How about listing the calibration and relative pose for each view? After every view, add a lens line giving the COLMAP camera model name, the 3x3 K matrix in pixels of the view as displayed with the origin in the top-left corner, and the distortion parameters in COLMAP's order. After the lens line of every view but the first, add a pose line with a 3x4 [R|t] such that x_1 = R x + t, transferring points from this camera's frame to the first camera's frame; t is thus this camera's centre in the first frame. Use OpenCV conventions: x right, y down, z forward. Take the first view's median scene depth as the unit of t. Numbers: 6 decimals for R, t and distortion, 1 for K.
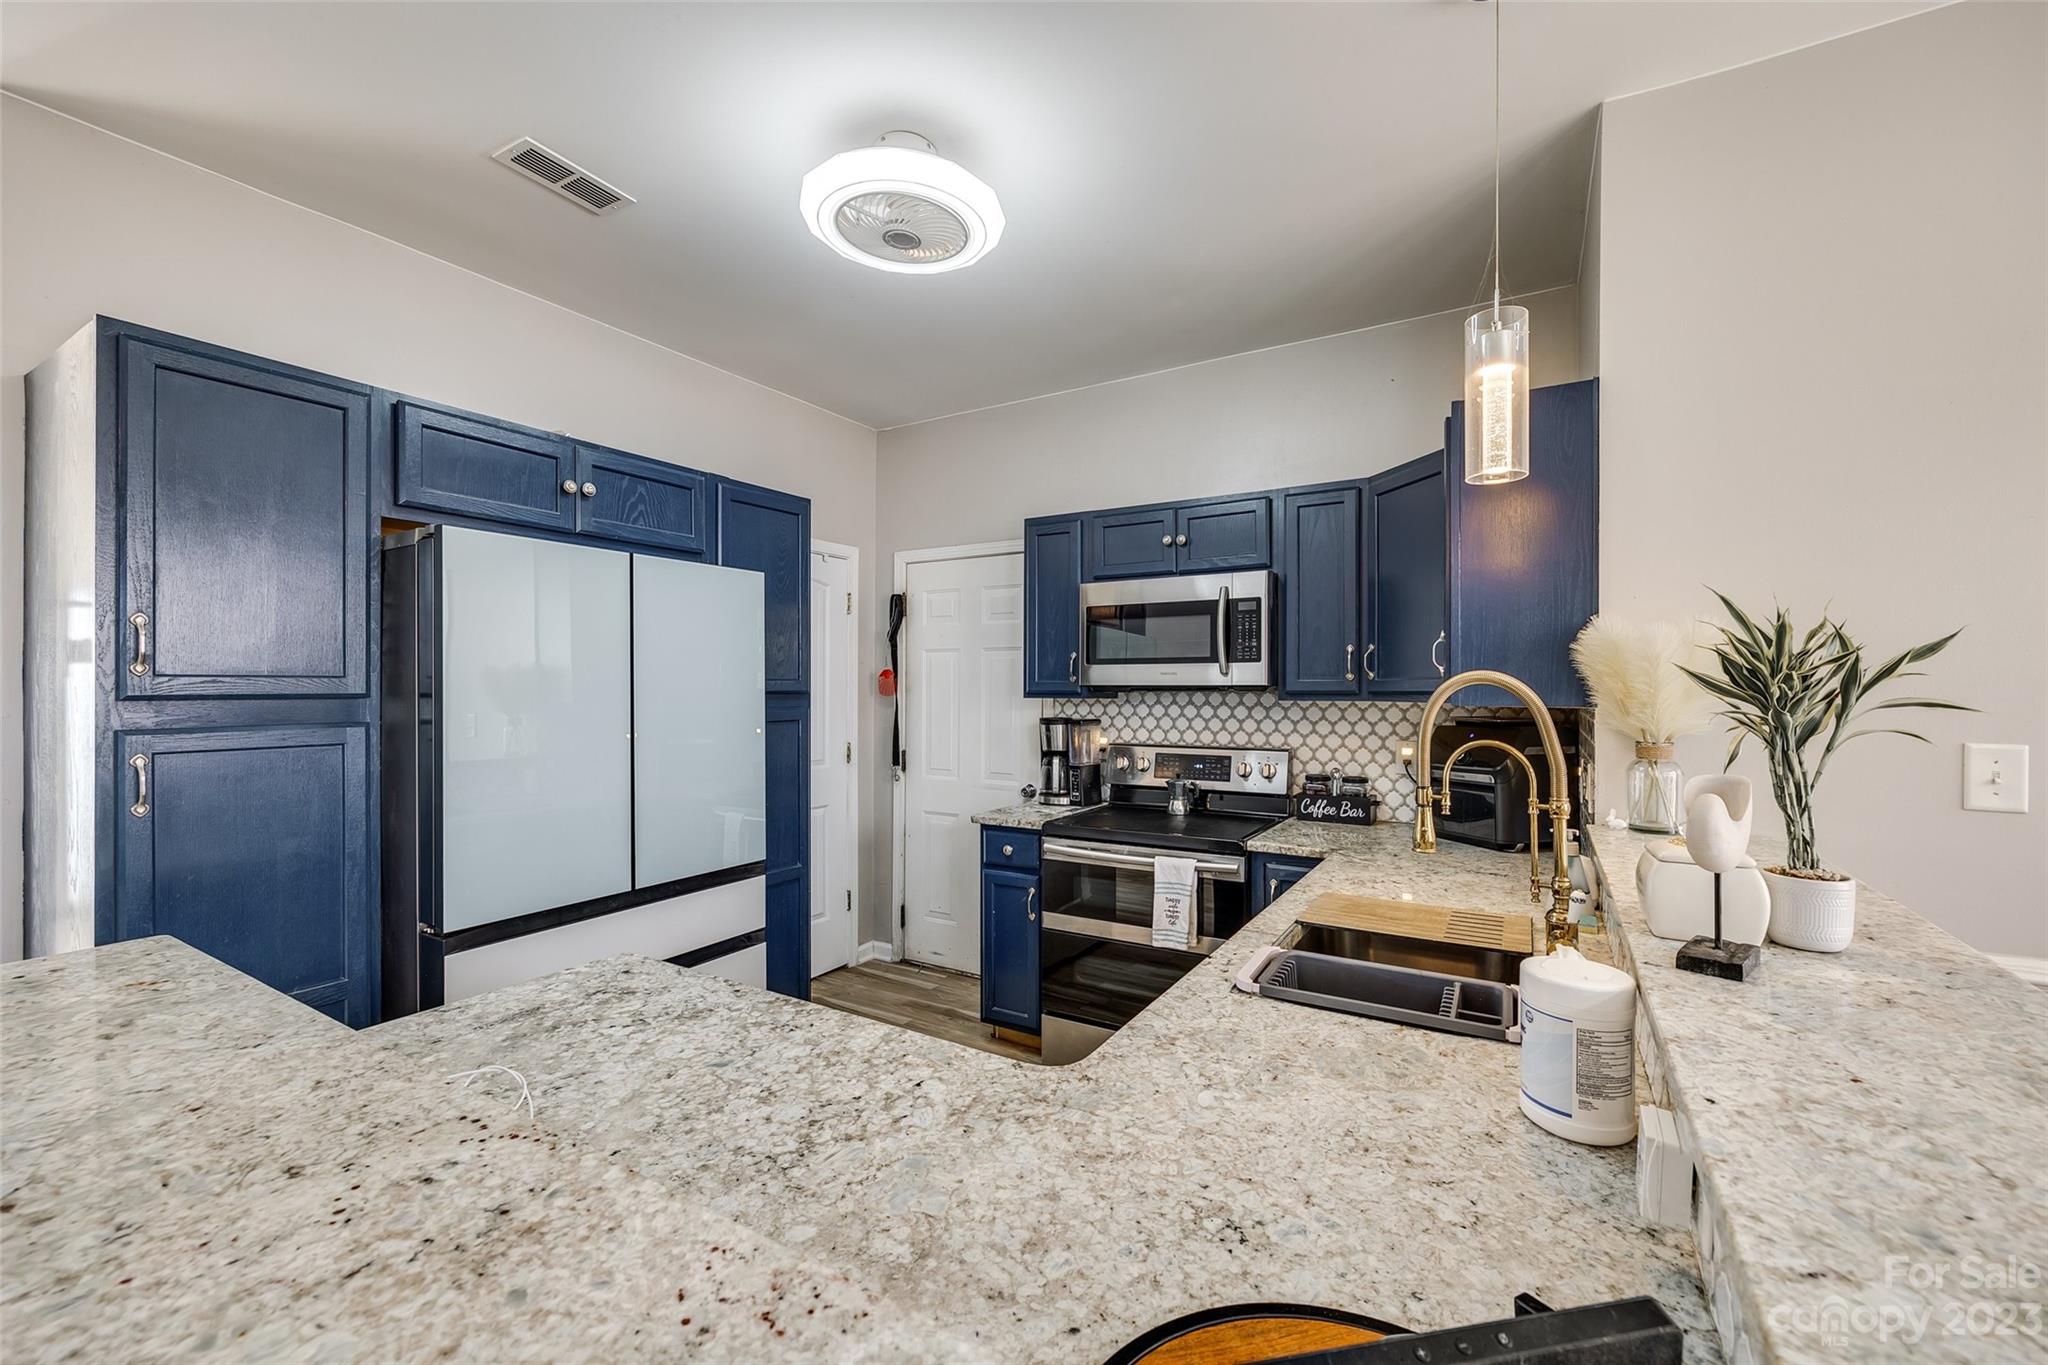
lens RADIAL K [[832.2, 0, 1037.9], [0, 832.2, 682.9], [0, 0, 1]] dist [-0.001031, -0.000942]
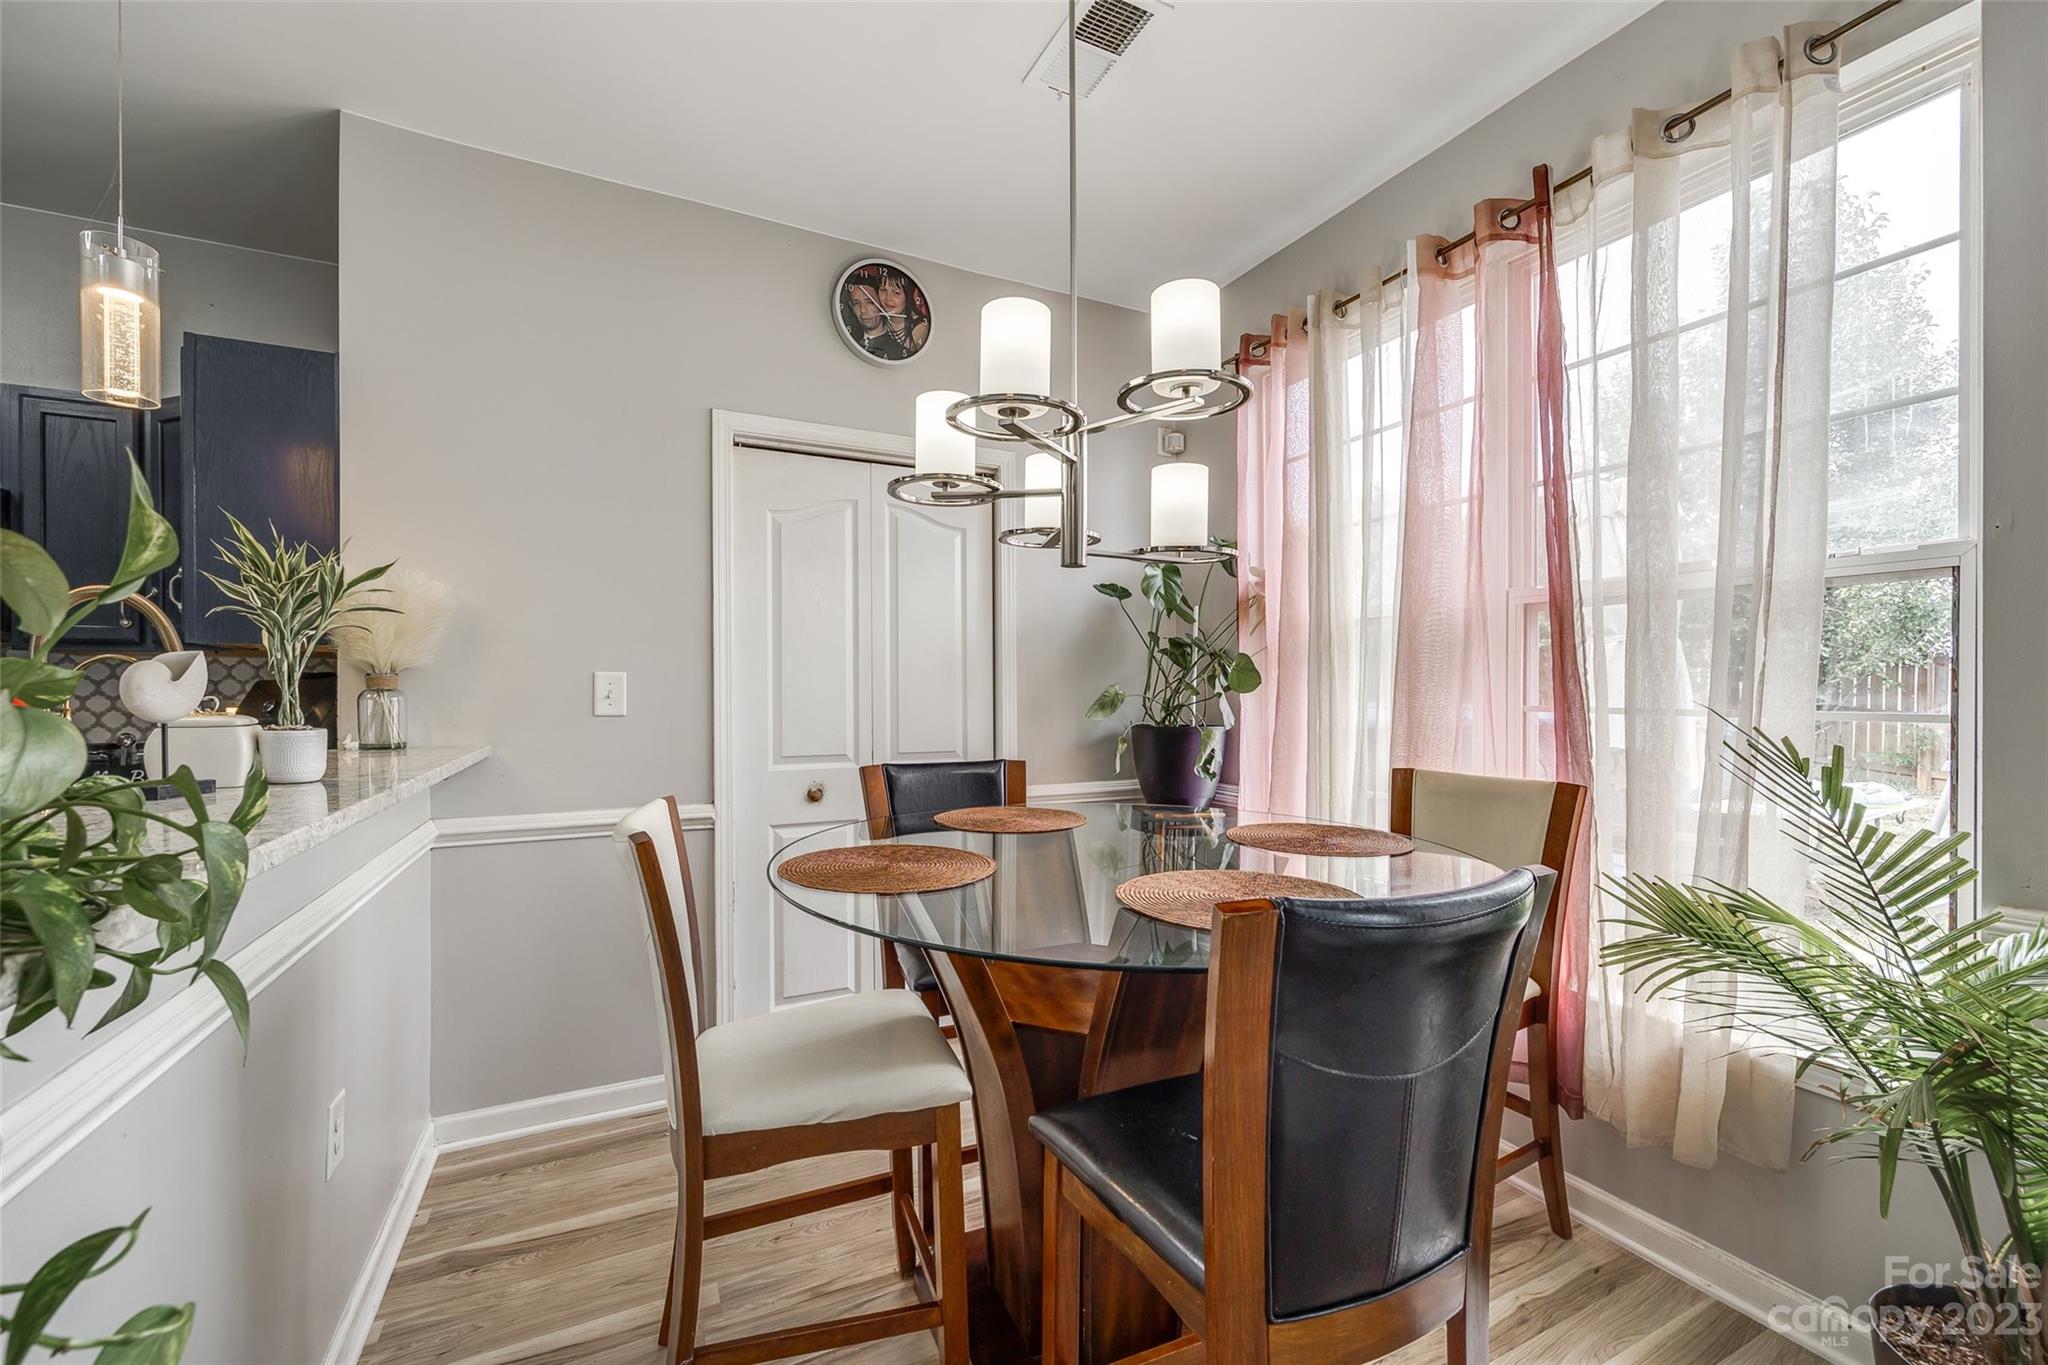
lens RADIAL K [[832.2, 0, 1019.9], [0, 832.2, 690.2], [0, 0, 1]] dist [-0.001031, -0.000942]
pose [[0.555344, 0.001947, 0.831618, 0.315432], [-0.004546, 0.999989, 0.000695, 0.107224], [-0.831608, -0.004166, 0.555347, -0.494154]]
